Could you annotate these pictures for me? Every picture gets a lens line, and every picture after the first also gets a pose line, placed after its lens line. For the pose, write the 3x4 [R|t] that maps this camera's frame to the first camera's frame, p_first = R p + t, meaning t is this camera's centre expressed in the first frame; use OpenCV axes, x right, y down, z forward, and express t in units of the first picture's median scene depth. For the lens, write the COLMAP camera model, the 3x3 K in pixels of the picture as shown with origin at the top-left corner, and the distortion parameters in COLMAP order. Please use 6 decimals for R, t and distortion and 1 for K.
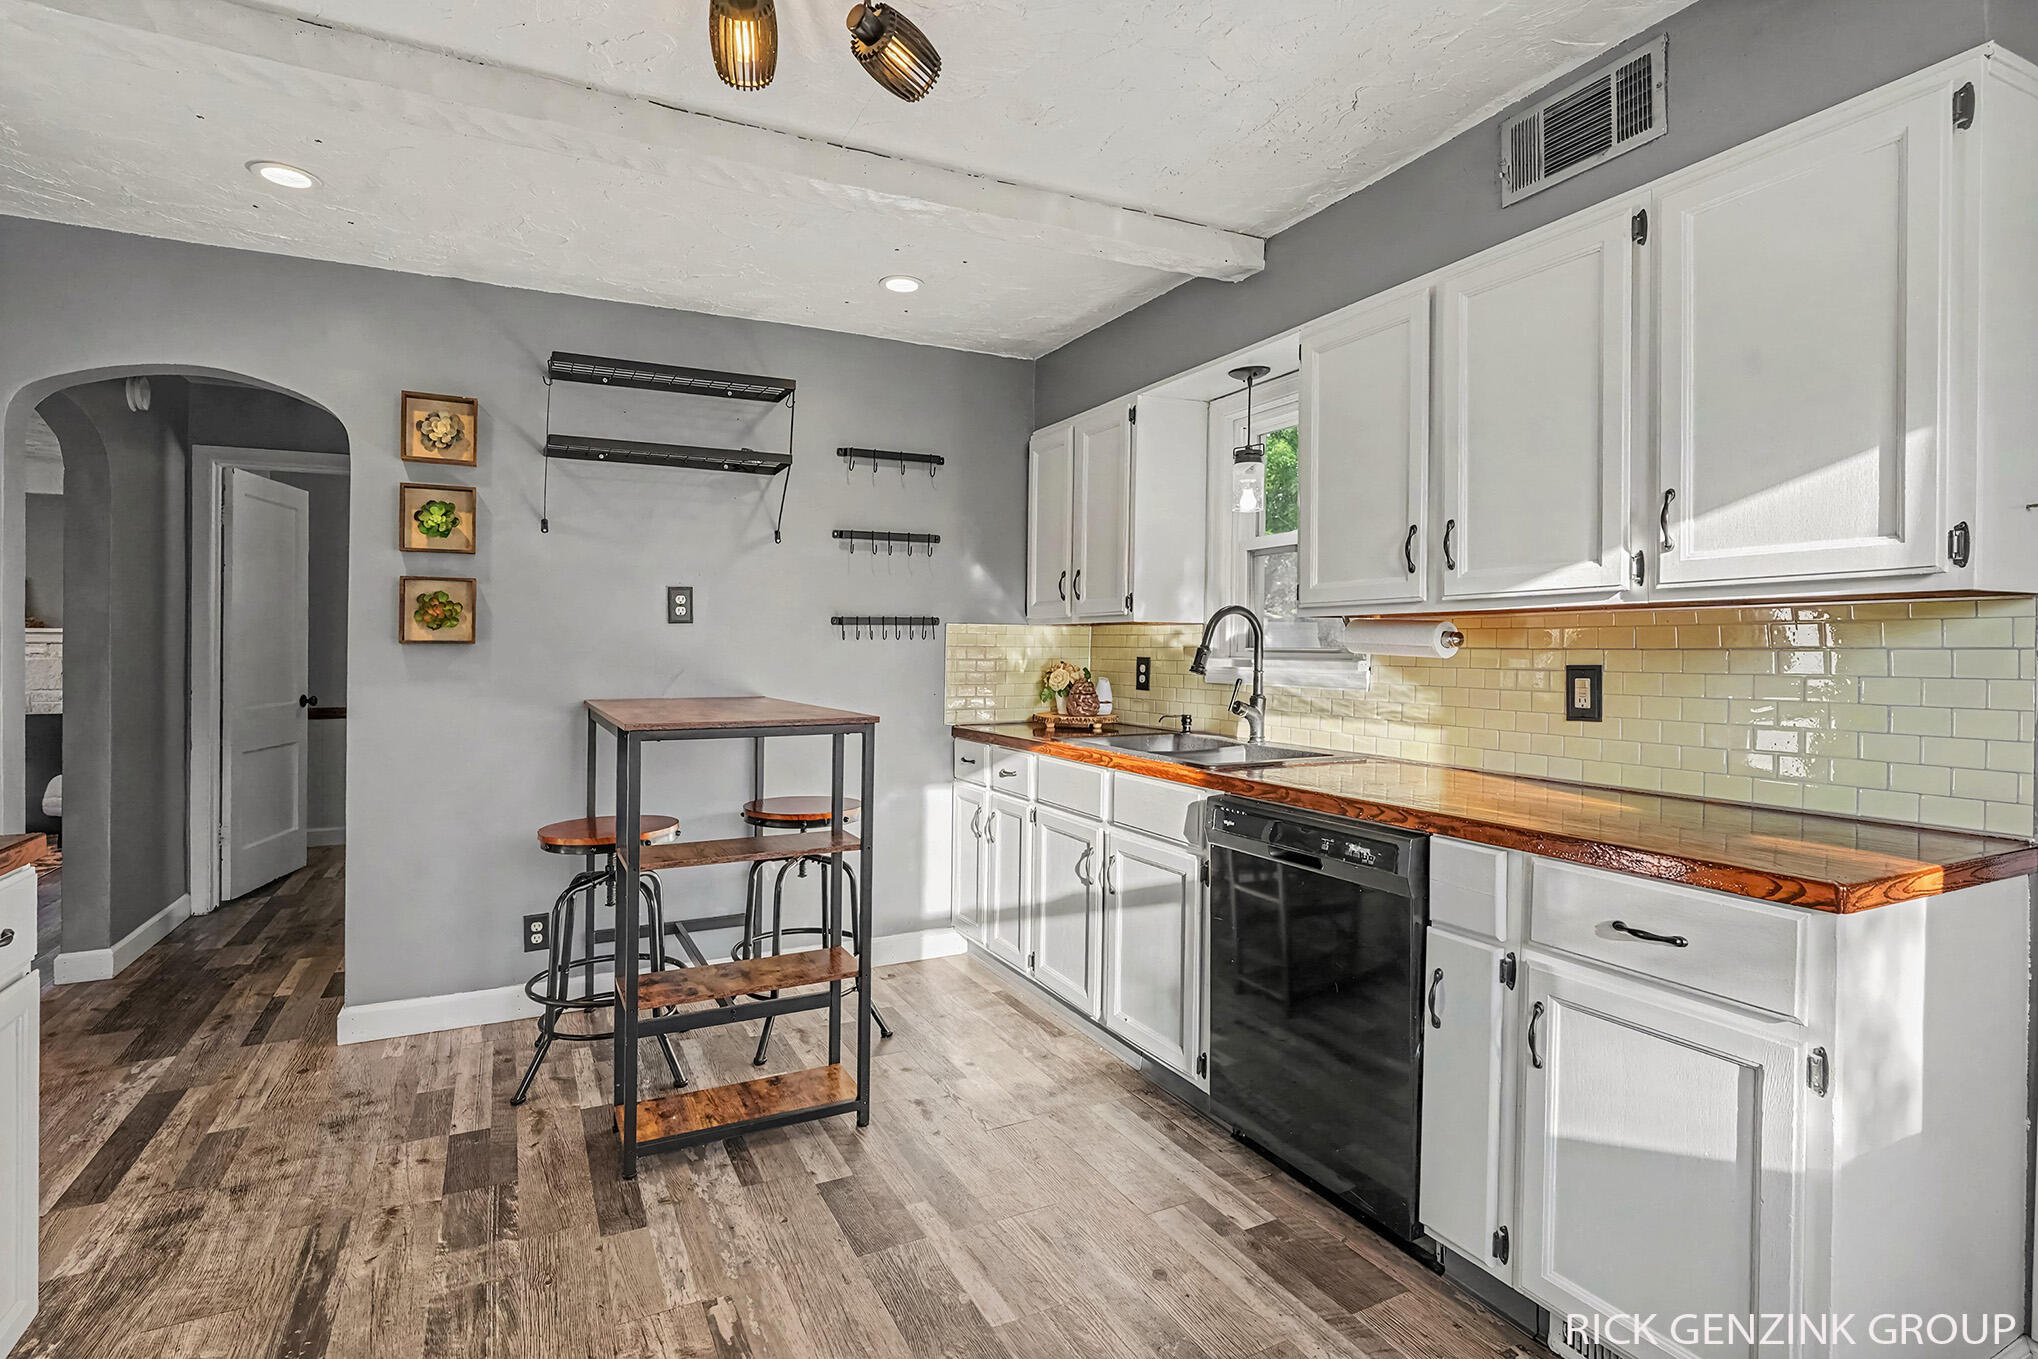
lens RADIAL K [[987.0, 0, 1009.7], [0, 987.0, 652.7], [0, 0, 1]] dist [-0.012909, 0.000488]
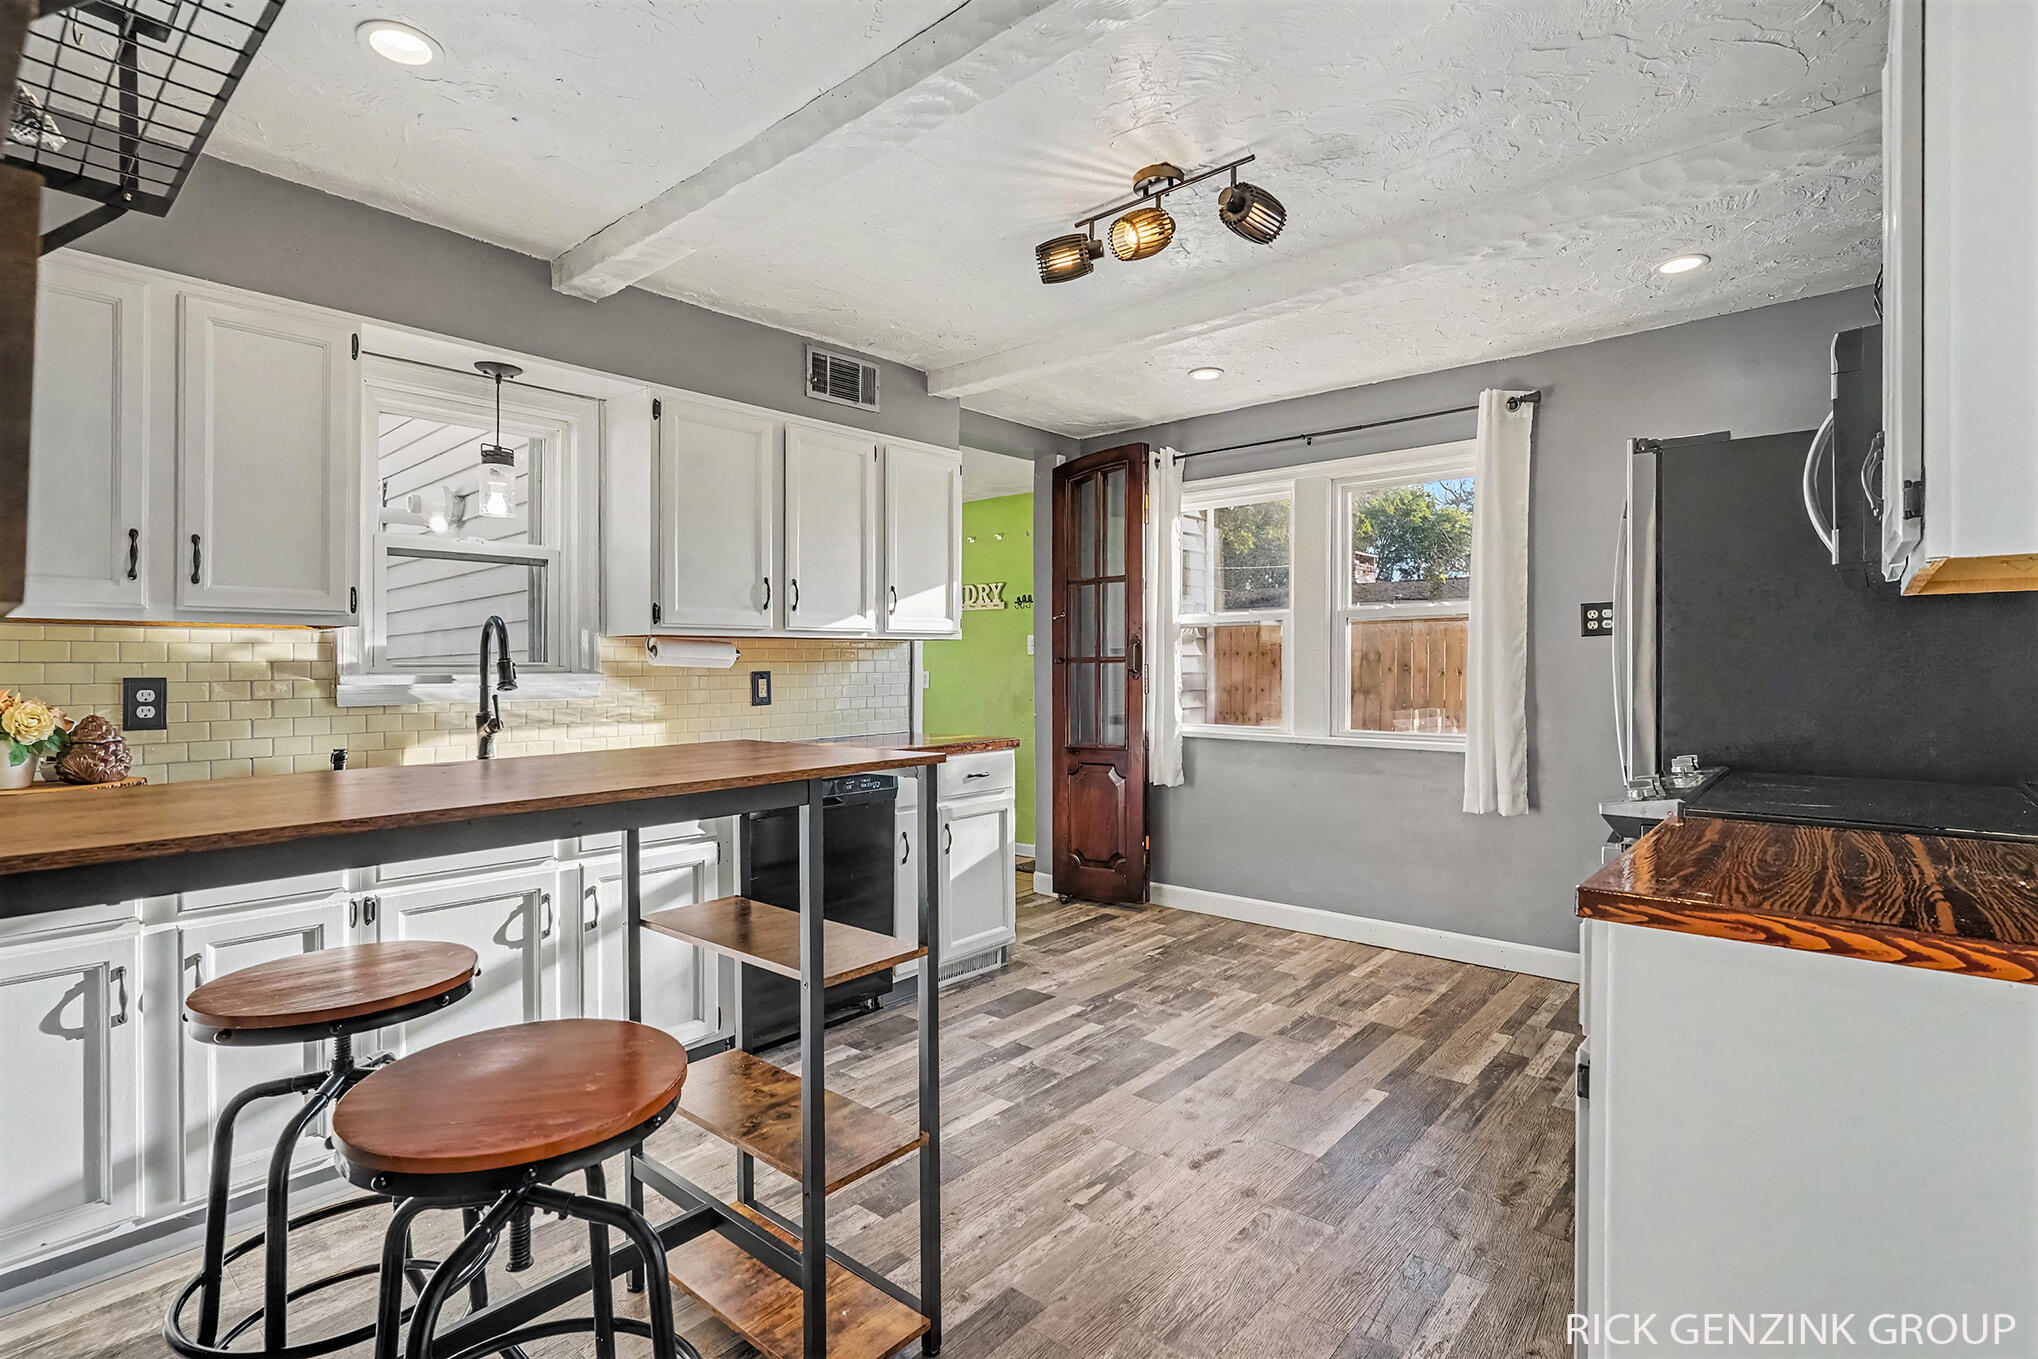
lens RADIAL K [[979.1, 0, 1018.4], [0, 979.1, 690.1], [0, 0, 1]] dist [-0.011775, 0.001600]
pose [[-0.377264, -0.023449, 0.925809, -0.804368], [0.010686, 0.999503, 0.029670, 0.000092], [-0.926044, 0.021086, -0.376826, 0.886794]]
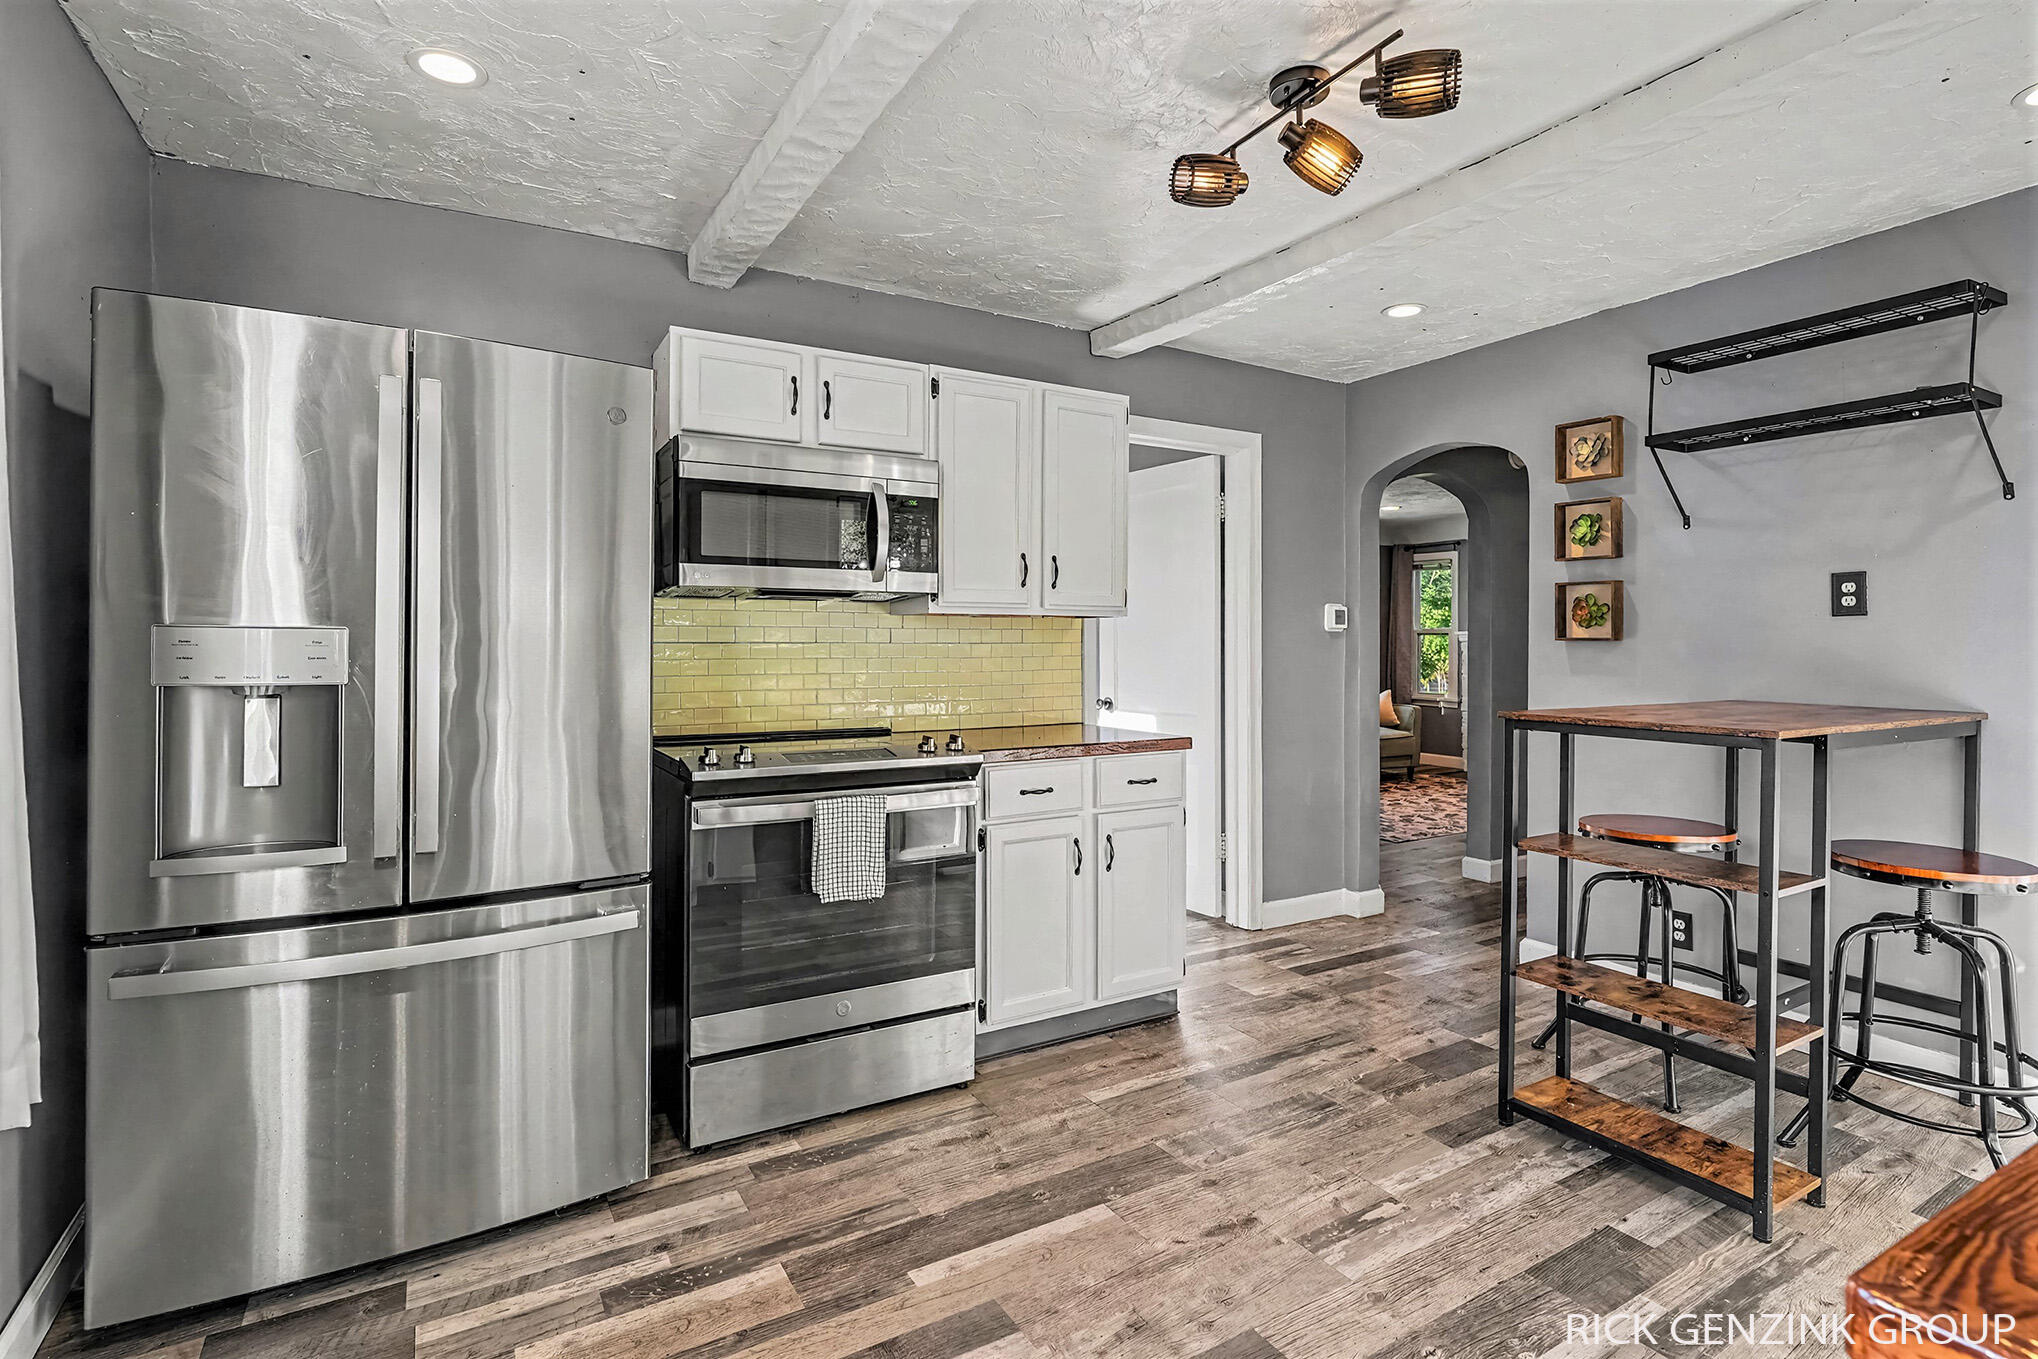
lens RADIAL K [[984.1, 0, 1019.0], [0, 984.1, 636.0], [0, 0, 1]] dist [-0.008102, 0.001702]
pose [[0.066805, -0.005644, -0.997750, 0.496656], [-0.010272, 0.999927, -0.006344, -0.000603], [0.997713, 0.010673, 0.066742, 0.275452]]
